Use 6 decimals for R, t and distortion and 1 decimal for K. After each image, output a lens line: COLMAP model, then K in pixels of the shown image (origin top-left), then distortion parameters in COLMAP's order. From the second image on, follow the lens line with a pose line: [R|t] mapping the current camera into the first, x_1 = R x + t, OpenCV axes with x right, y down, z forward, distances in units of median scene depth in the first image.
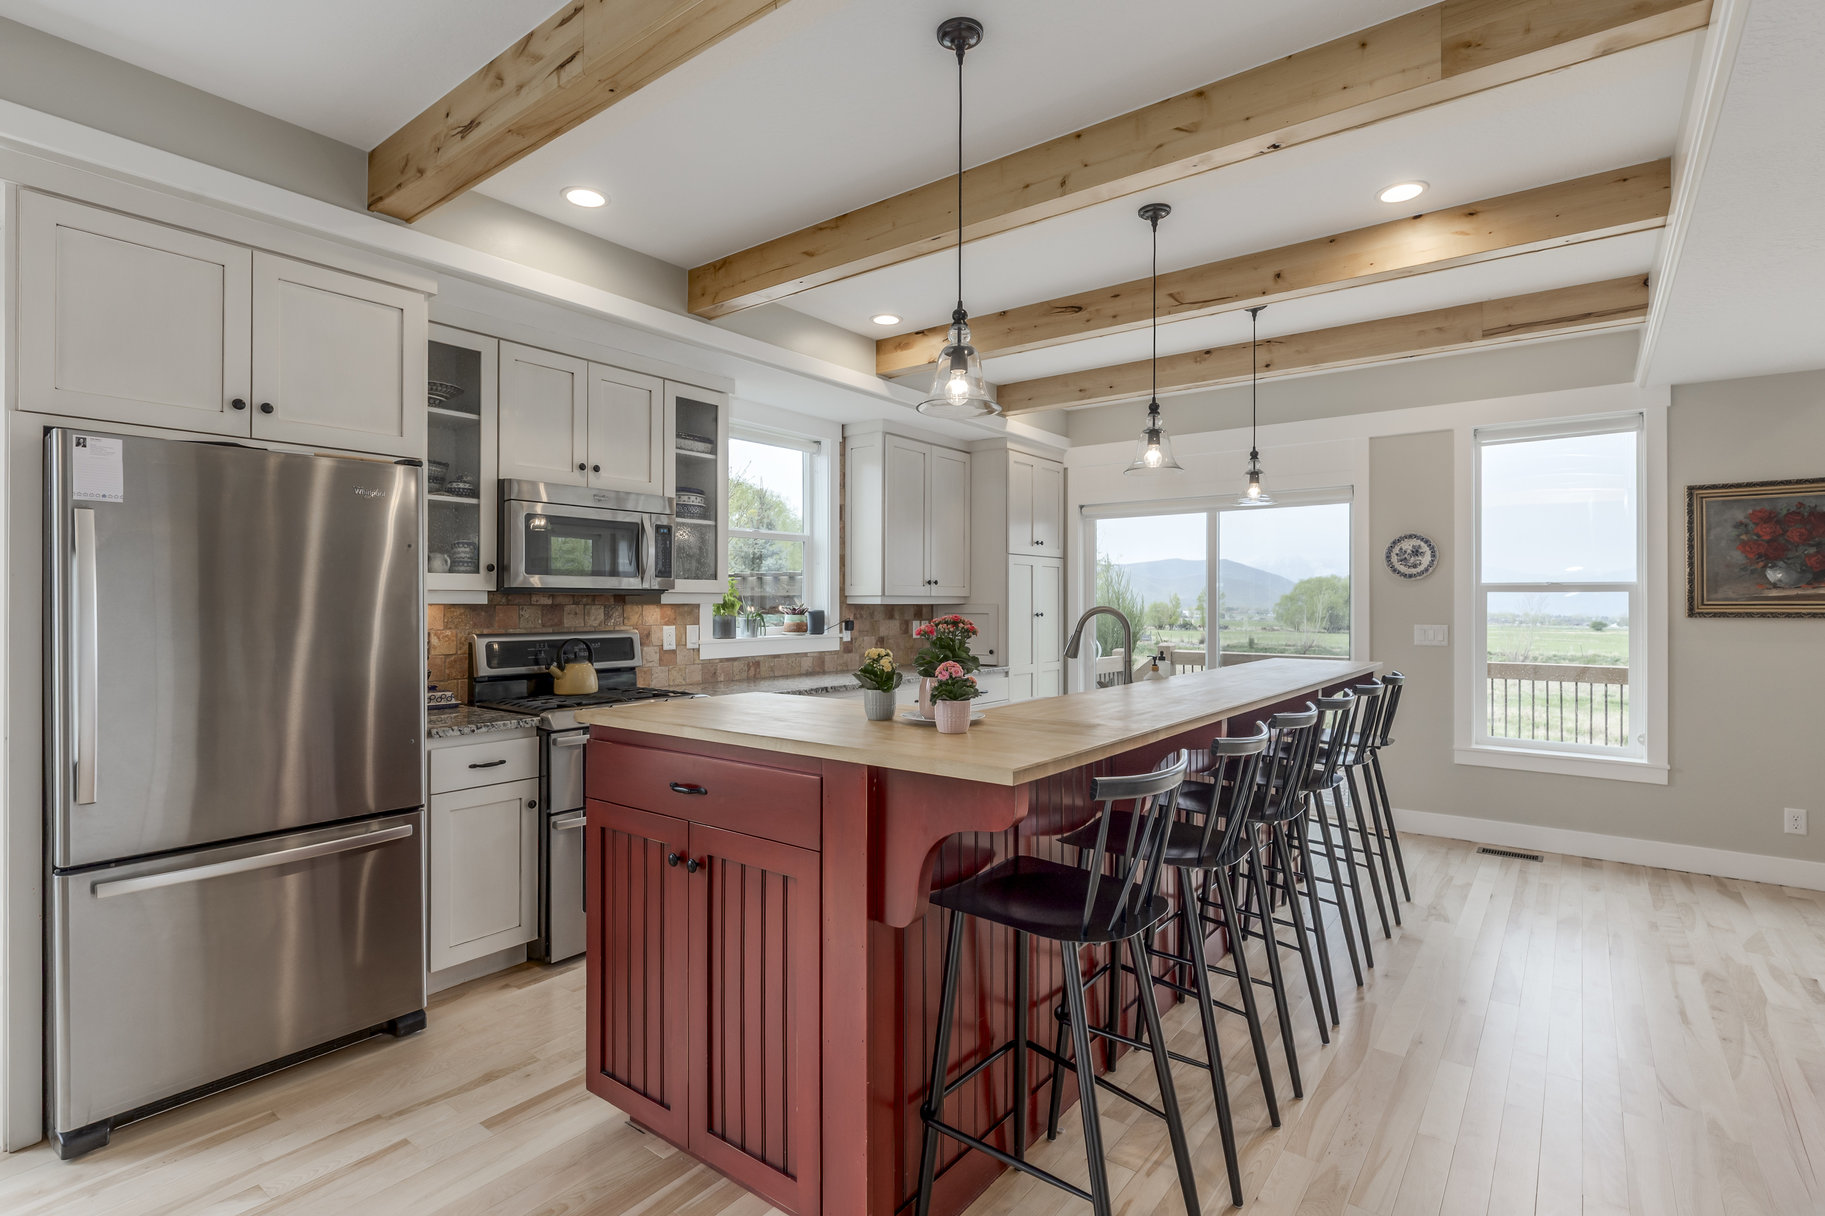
lens RADIAL K [[868.8, 0, 899.7], [0, 868.8, 601.9], [0, 0, 1]] dist [0.000421, 0.000018]
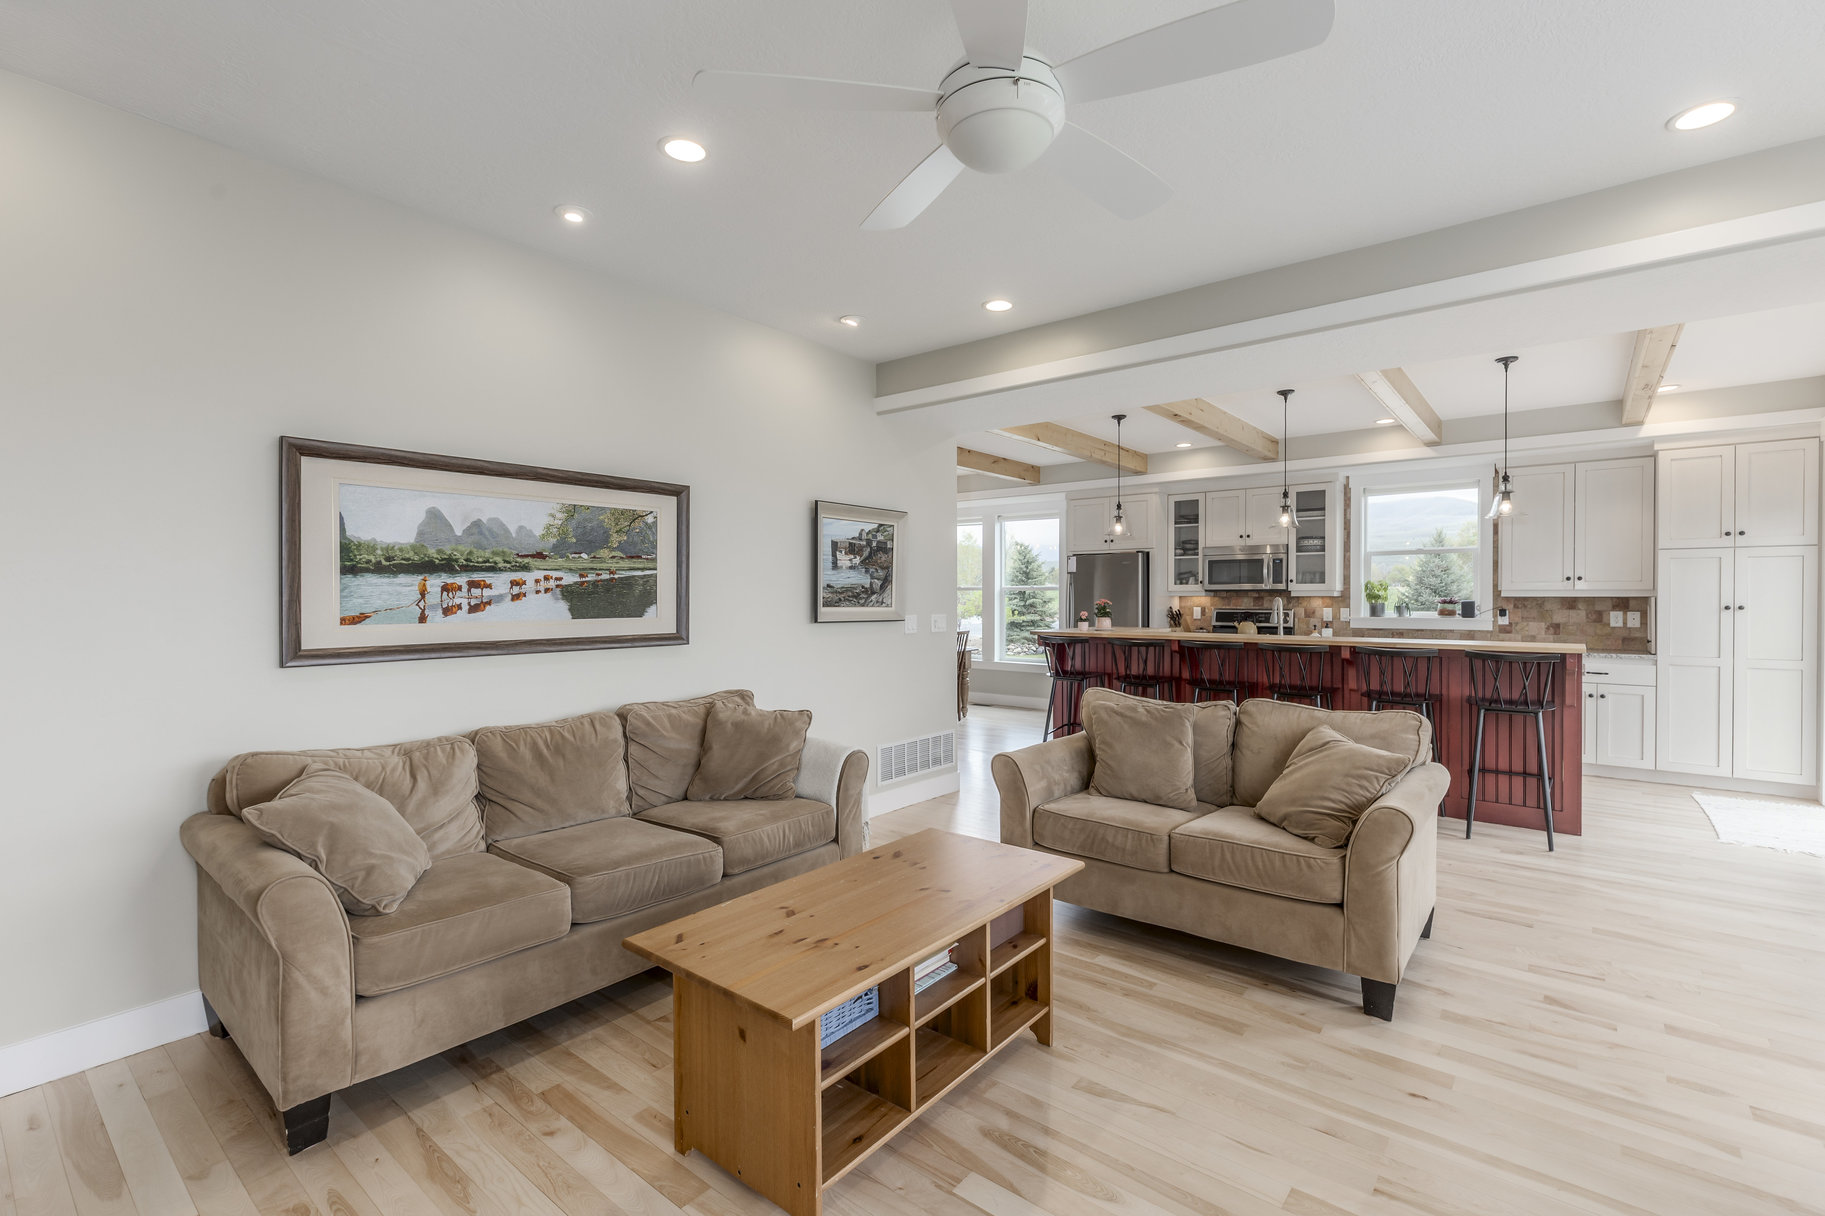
lens RADIAL K [[815.0, 0, 904.0], [0, 815.0, 600.8], [0, 0, 1]] dist [0.004256, 0.000309]
pose [[-0.031237, 0.004516, -0.999502, 1.404650], [-0.000423, 0.999990, 0.004532, 0.003978], [0.999512, 0.000565, -0.031235, 0.135910]]
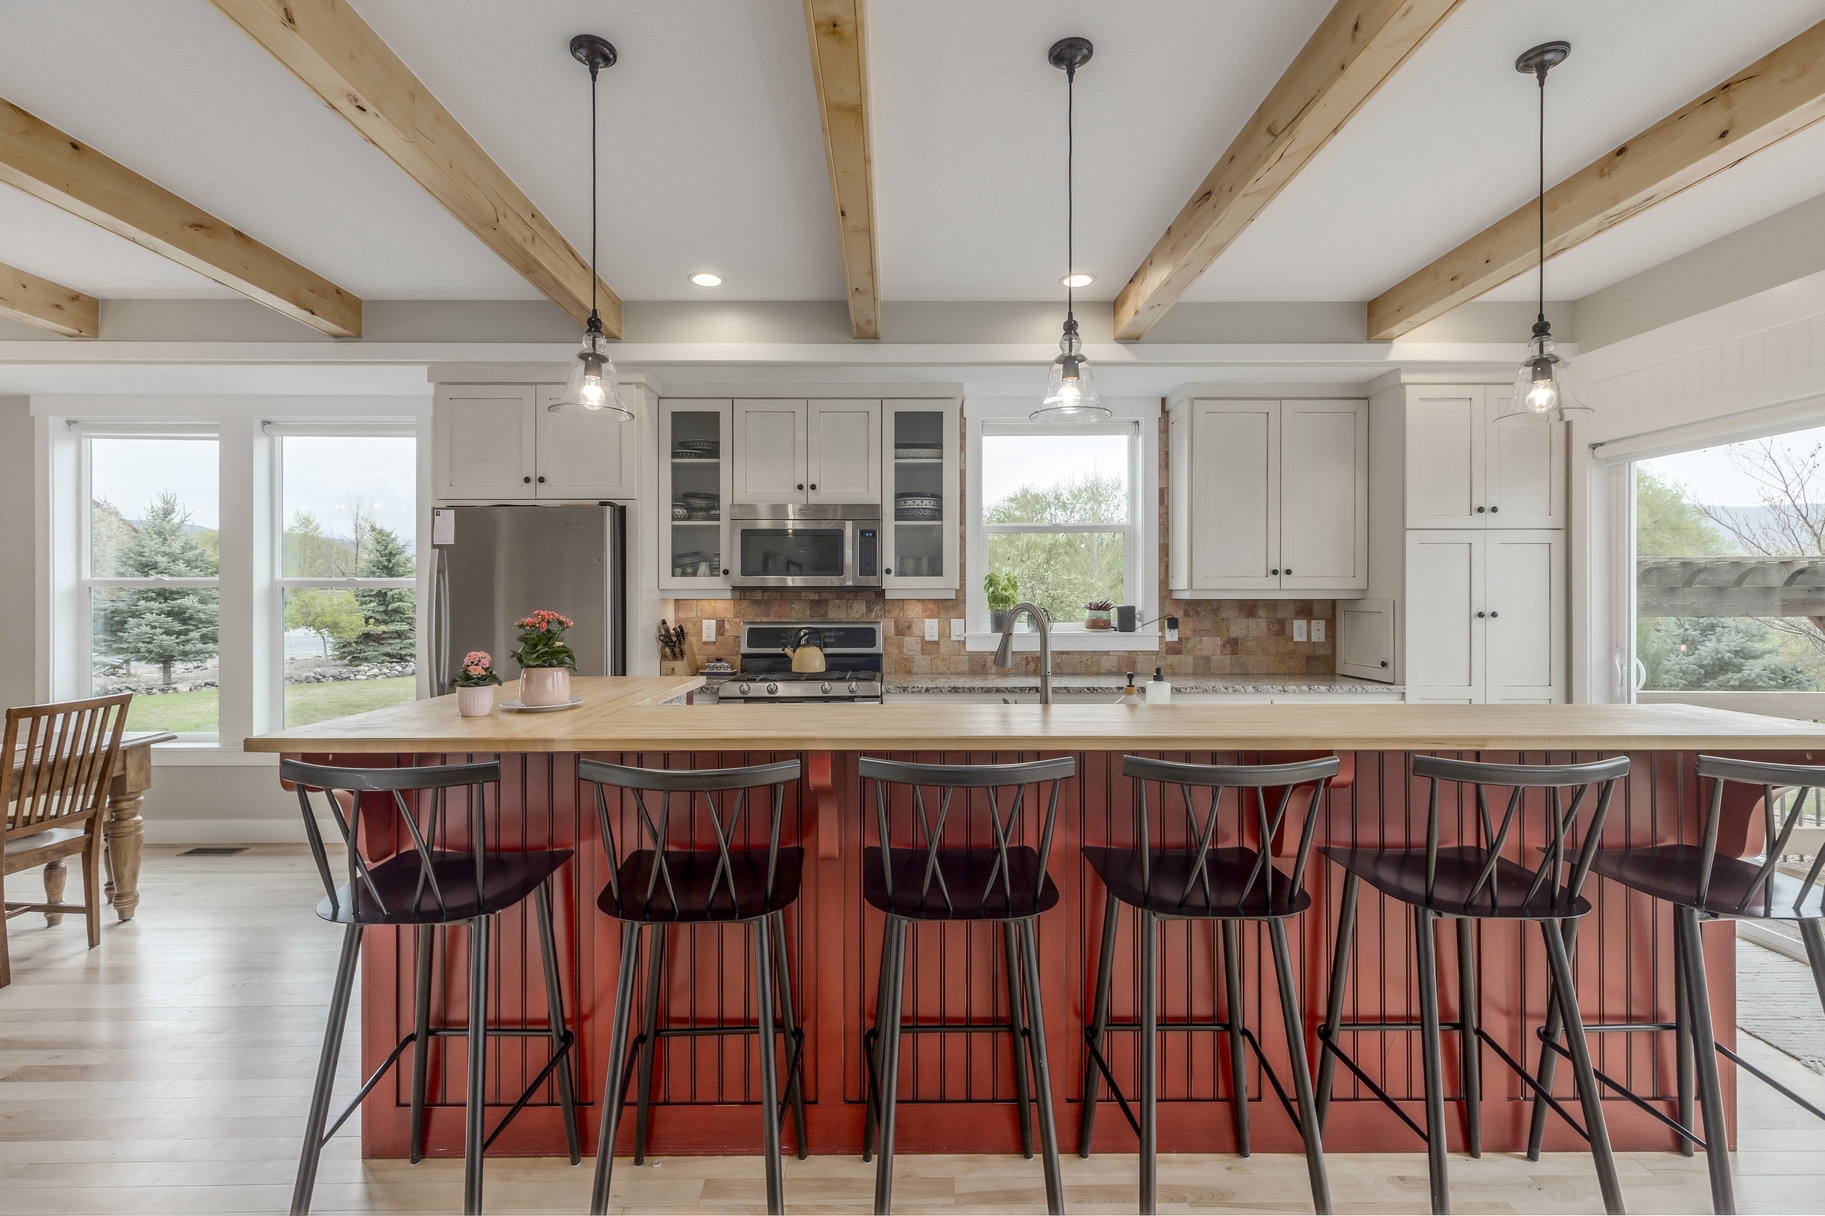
lens RADIAL K [[815.0, 0, 904.0], [0, 815.0, 600.8], [0, 0, 1]] dist [0.004256, 0.000309]
pose [[0.623187, 0.000670, -0.782073, 0.482385], [0.001622, 0.999996, 0.002148, 0.002068], [0.782071, -0.002607, 0.623183, 0.306888]]
